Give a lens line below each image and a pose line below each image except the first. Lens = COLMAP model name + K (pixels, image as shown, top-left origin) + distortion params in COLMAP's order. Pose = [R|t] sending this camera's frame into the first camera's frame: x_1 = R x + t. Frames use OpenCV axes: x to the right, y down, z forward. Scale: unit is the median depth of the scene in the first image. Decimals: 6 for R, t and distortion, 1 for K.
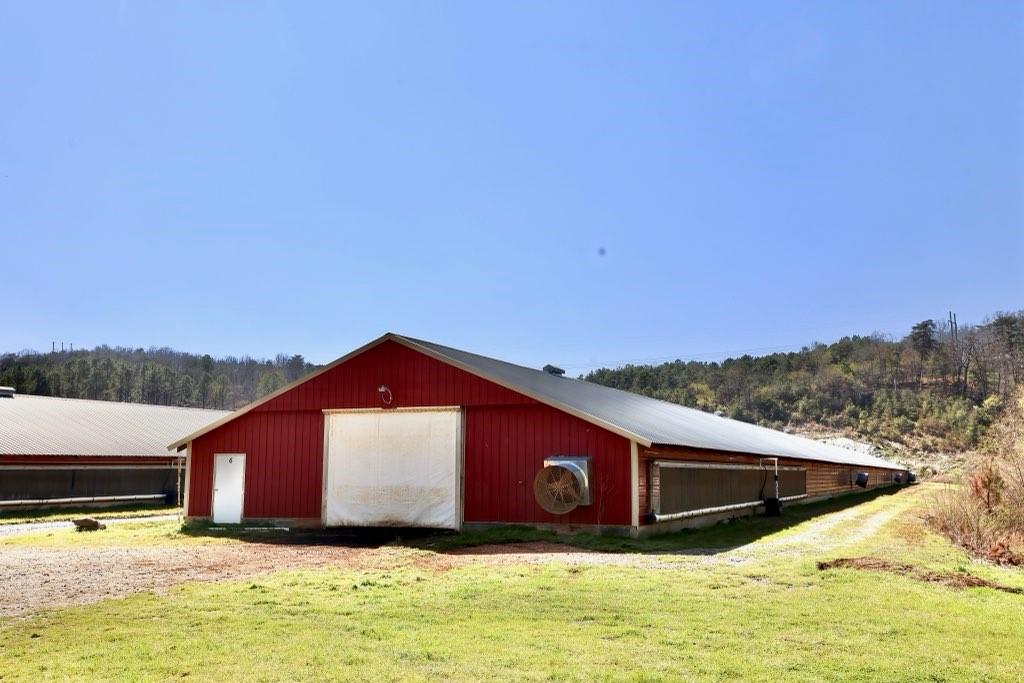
lens RADIAL K [[1066.3, 0, 521.1], [0, 1066.3, 342.3], [0, 0, 1]] dist [0.051986, 0.000000]
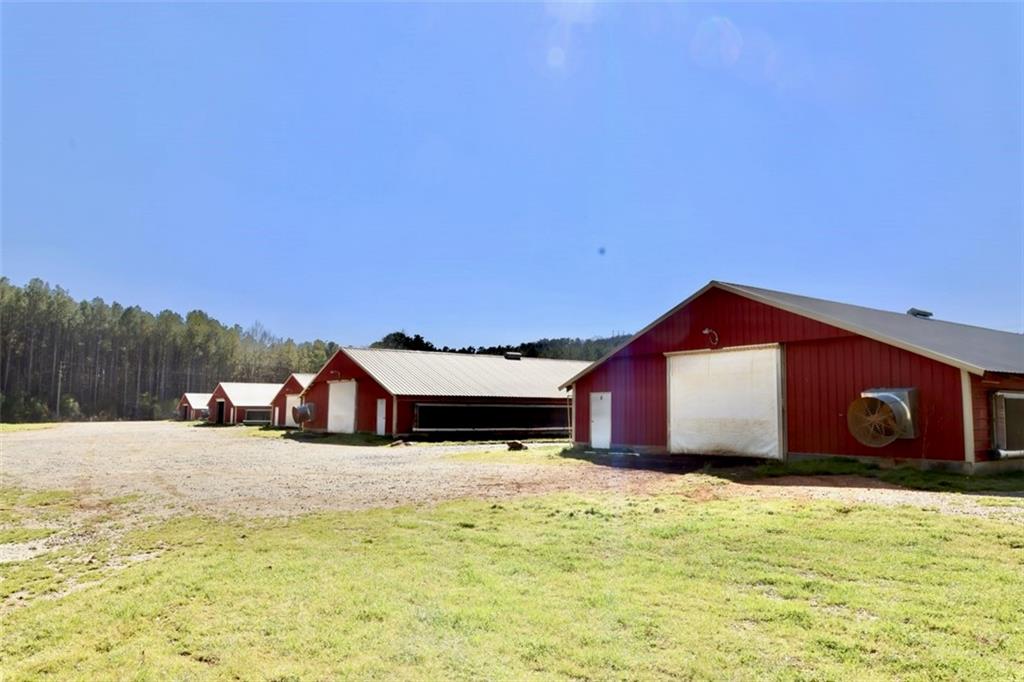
lens RADIAL K [[736.0, 0, 517.9], [0, 736.0, 332.1], [0, 0, 1]] dist [-0.048202, 0.026429]
pose [[0.849000, -0.056440, -0.525370, 0.103463], [0.060763, 0.998111, -0.009032, 0.039858], [0.524887, -0.024255, 0.850826, 0.250917]]
